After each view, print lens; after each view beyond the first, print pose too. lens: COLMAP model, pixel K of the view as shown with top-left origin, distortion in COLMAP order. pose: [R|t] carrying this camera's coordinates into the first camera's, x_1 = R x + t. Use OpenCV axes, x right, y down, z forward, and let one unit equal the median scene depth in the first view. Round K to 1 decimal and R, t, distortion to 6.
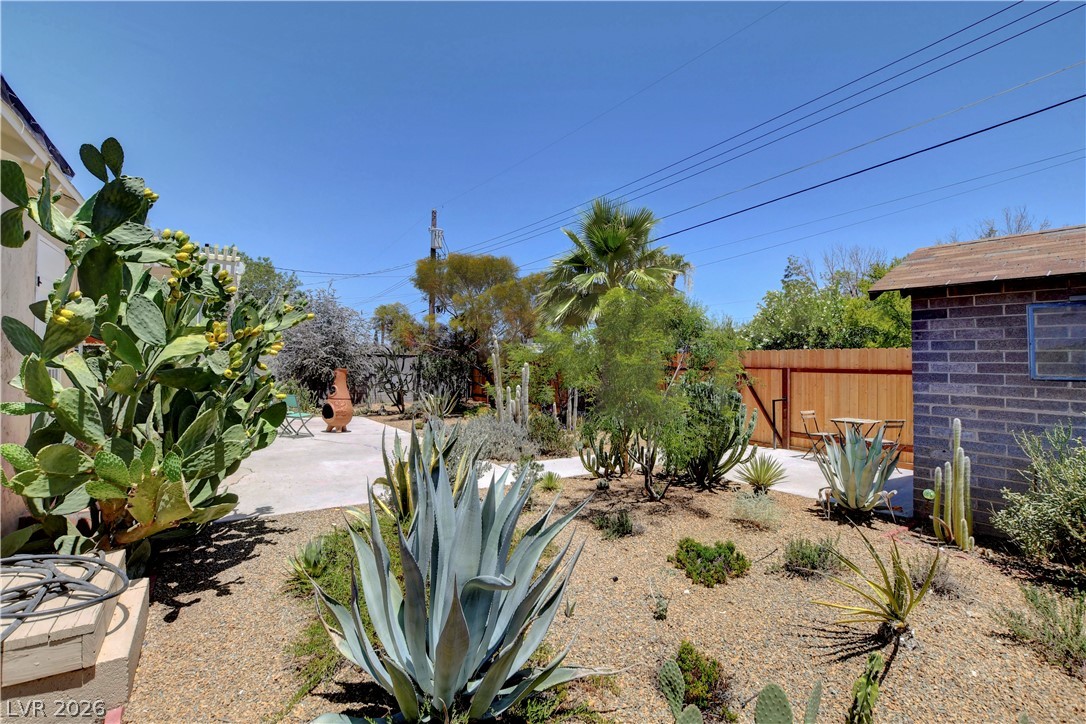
lens RADIAL K [[482.3, 0, 546.6], [0, 482.3, 356.8], [0, 0, 1]] dist [-0.042078, 0.000086]
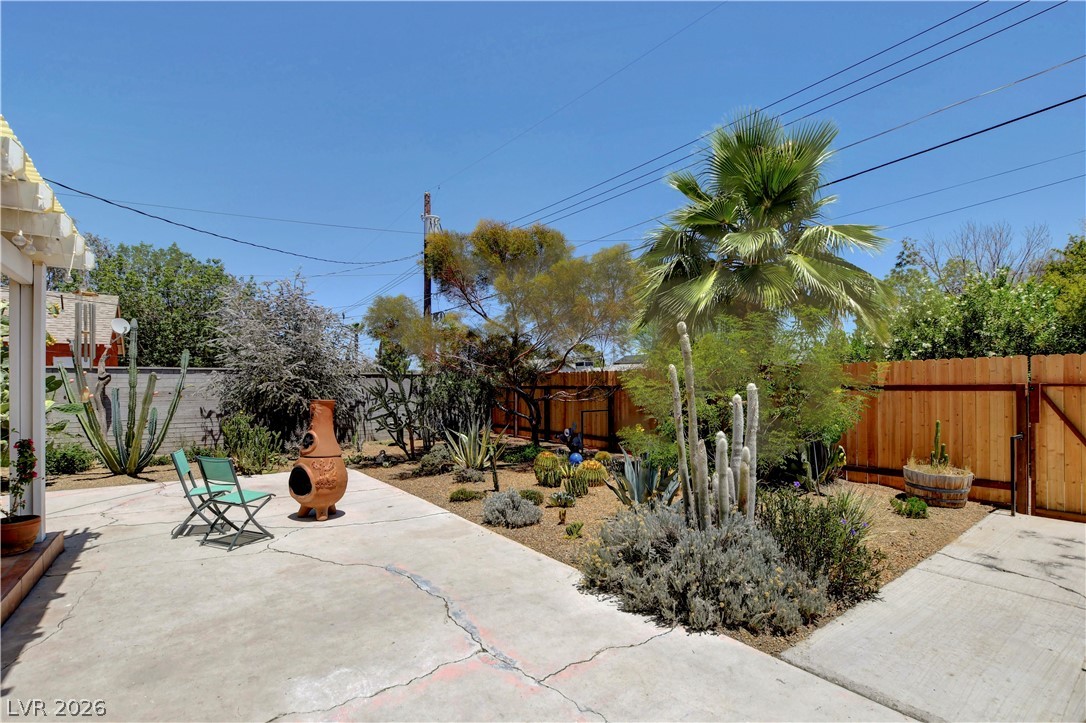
lens RADIAL K [[488.5, 0, 537.4], [0, 488.5, 385.6], [0, 0, 1]] dist [-0.024766, 0.000114]
pose [[0.999354, -0.016353, 0.032003, -0.143507], [0.015688, 0.999658, 0.020922, 0.001003], [-0.032334, -0.020406, 0.999269, 0.310660]]
